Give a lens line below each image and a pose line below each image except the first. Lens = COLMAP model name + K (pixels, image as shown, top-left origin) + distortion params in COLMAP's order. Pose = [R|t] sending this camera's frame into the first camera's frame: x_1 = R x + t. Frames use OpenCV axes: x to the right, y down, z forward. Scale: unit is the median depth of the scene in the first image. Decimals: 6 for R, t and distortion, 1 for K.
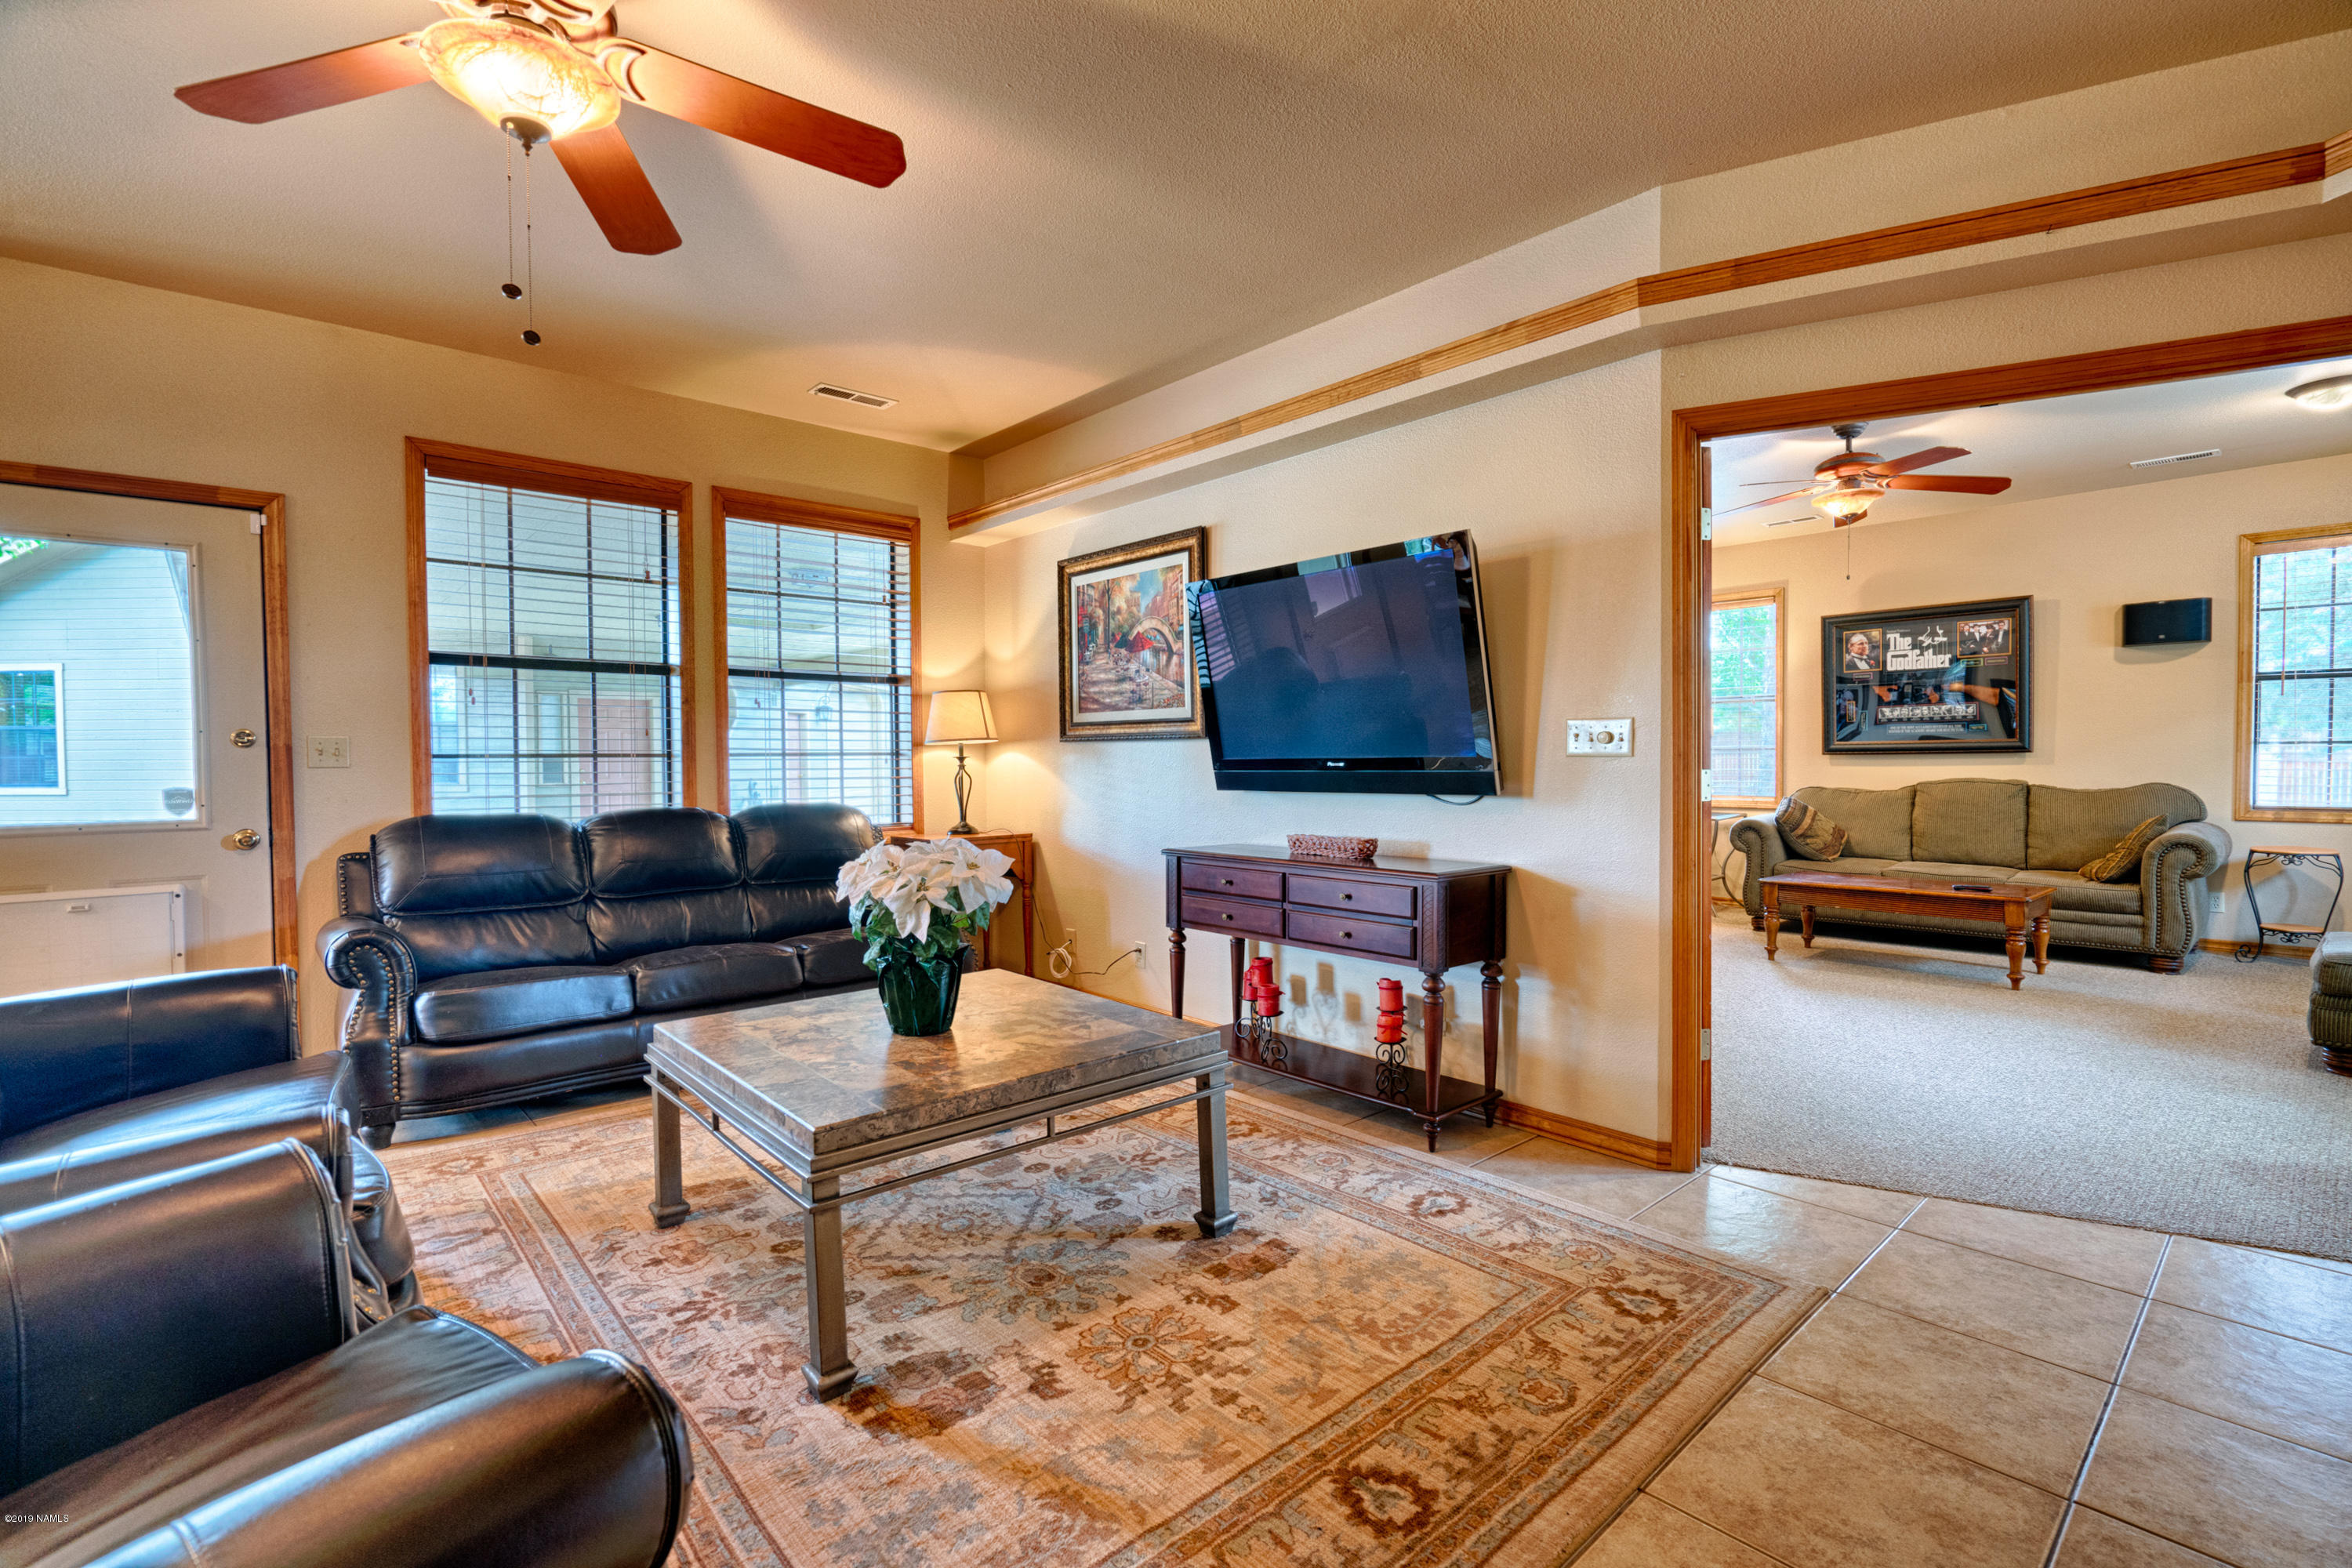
lens RADIAL K [[1047.9, 0, 1181.9], [0, 1047.9, 775.7], [0, 0, 1]] dist [0.003287, -0.001356]
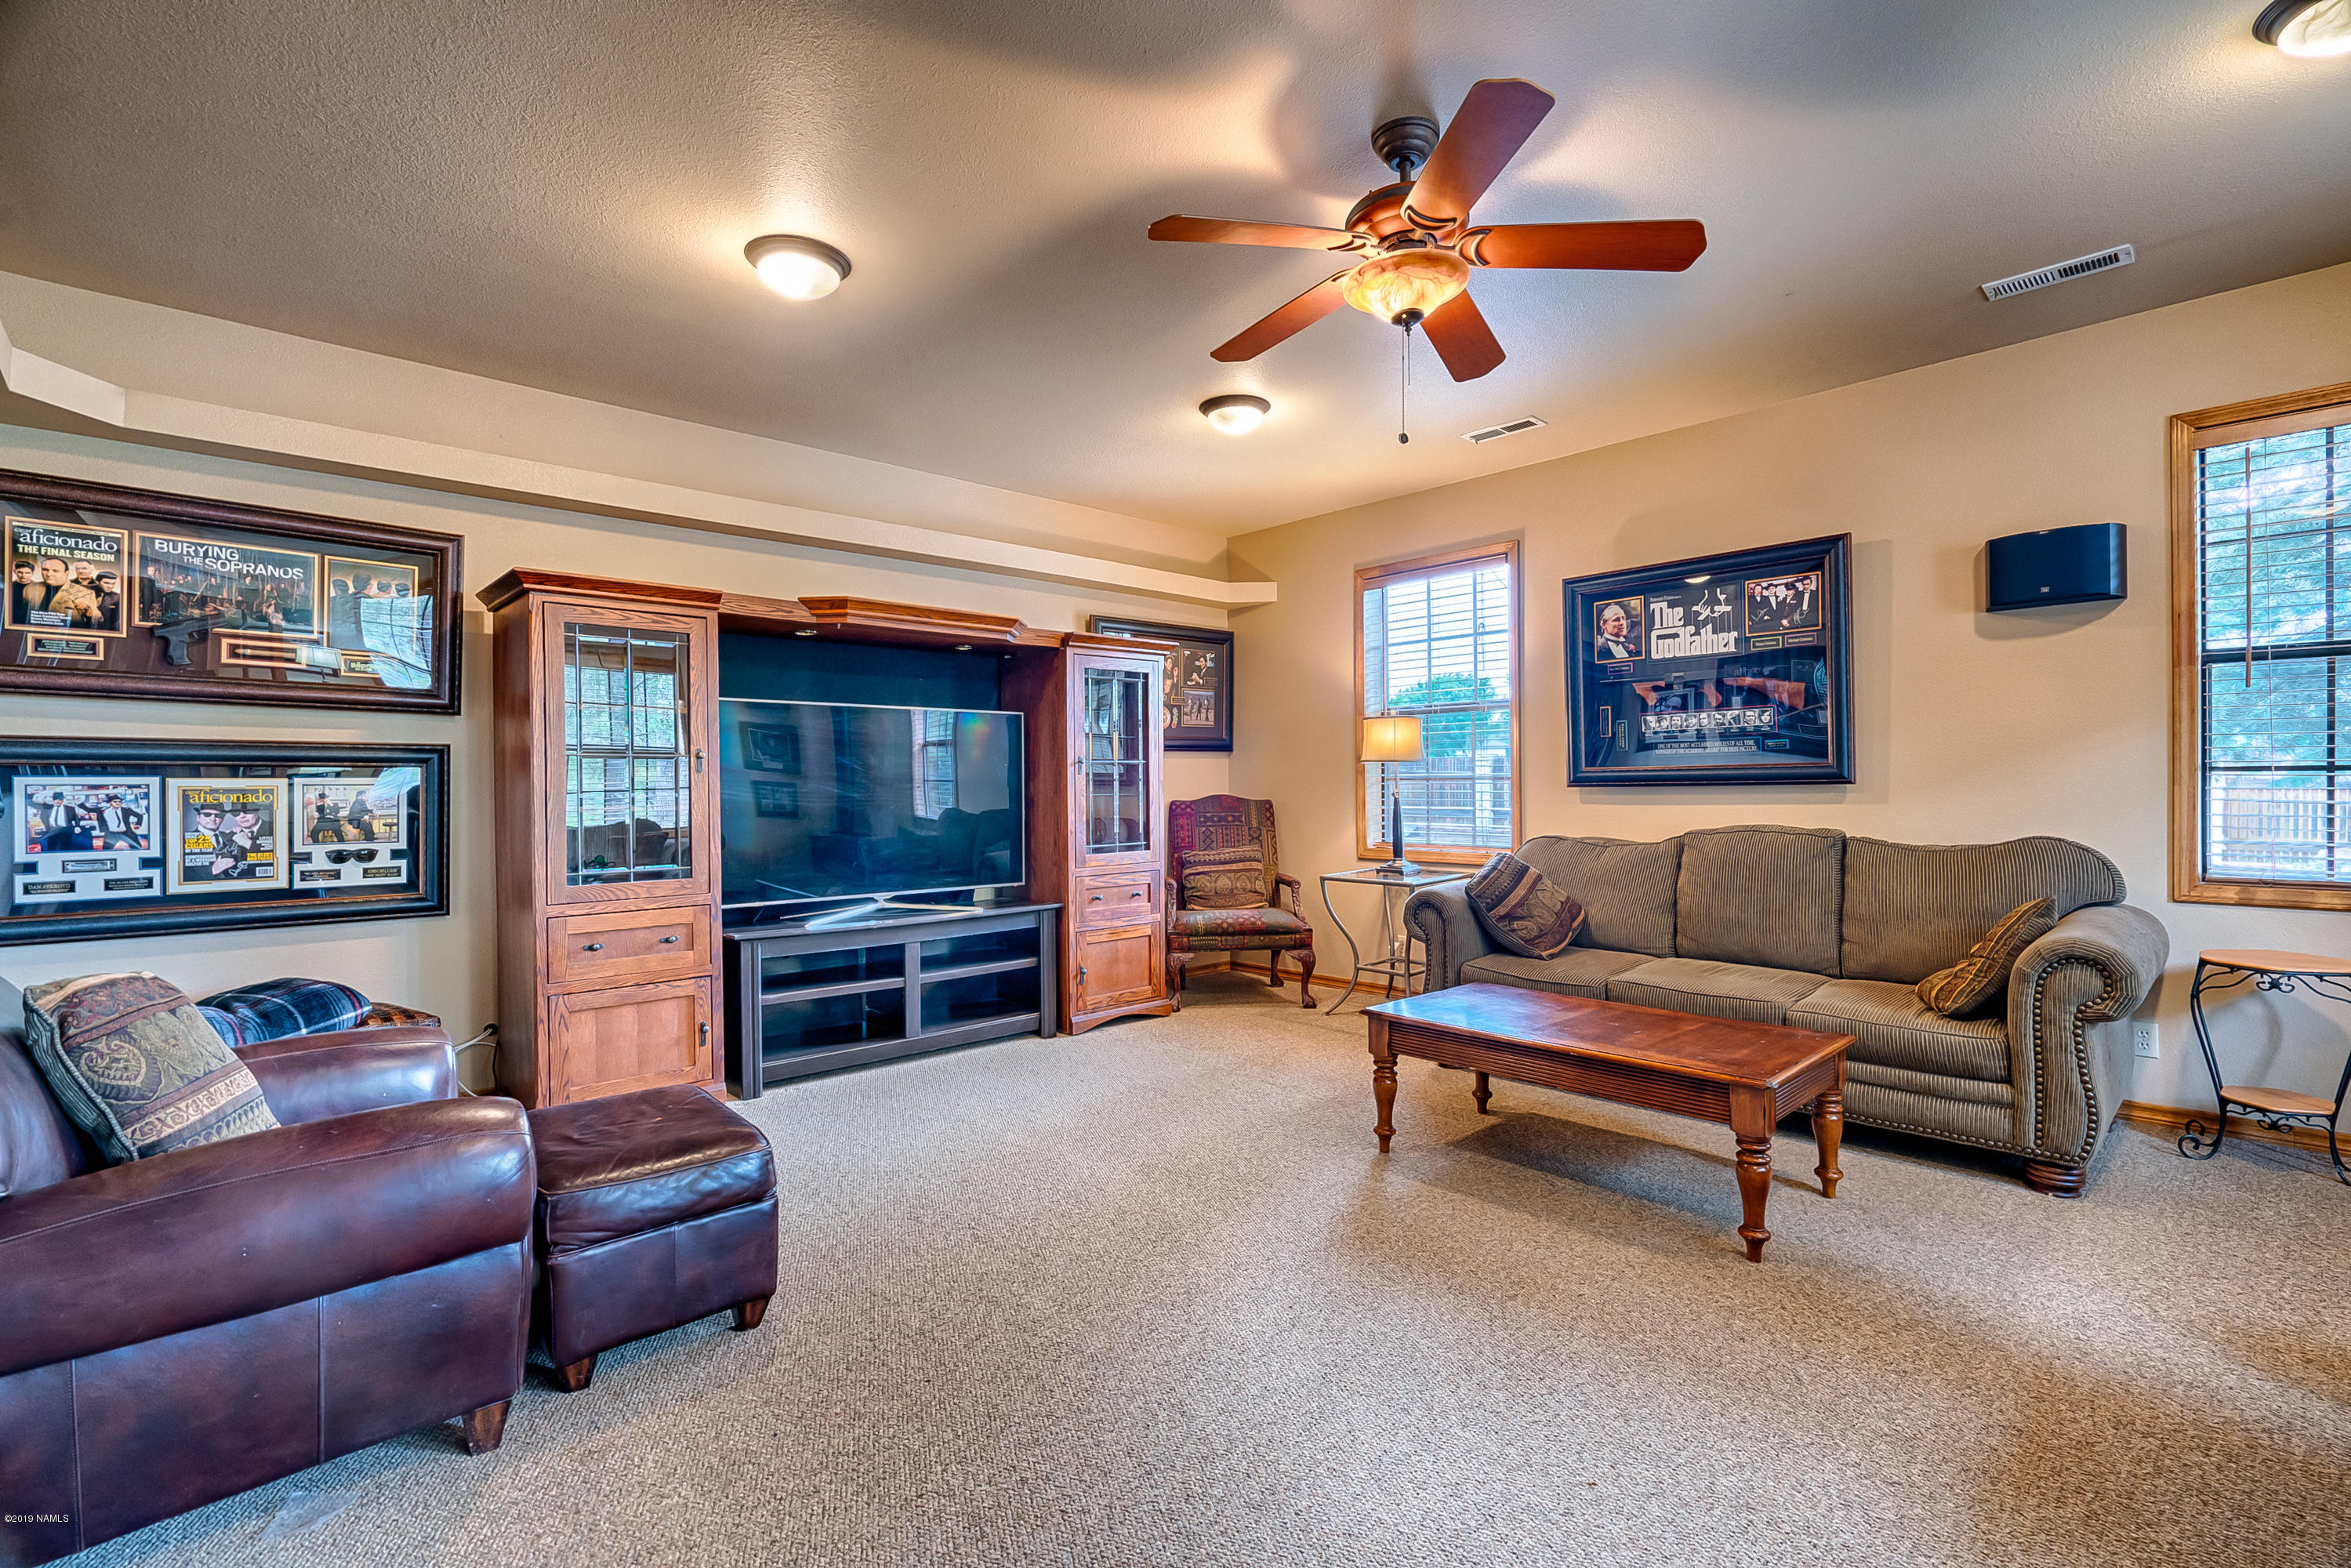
lens RADIAL K [[1047.5, 0, 1172.8], [0, 1047.5, 778.1], [0, 0, 1]] dist [0.003287, -0.001356]
pose [[0.999736, -0.001978, 0.022882, 0.409121], [0.002463, 0.999773, -0.021176, -0.014362], [-0.022835, 0.021227, 0.999514, 0.403859]]
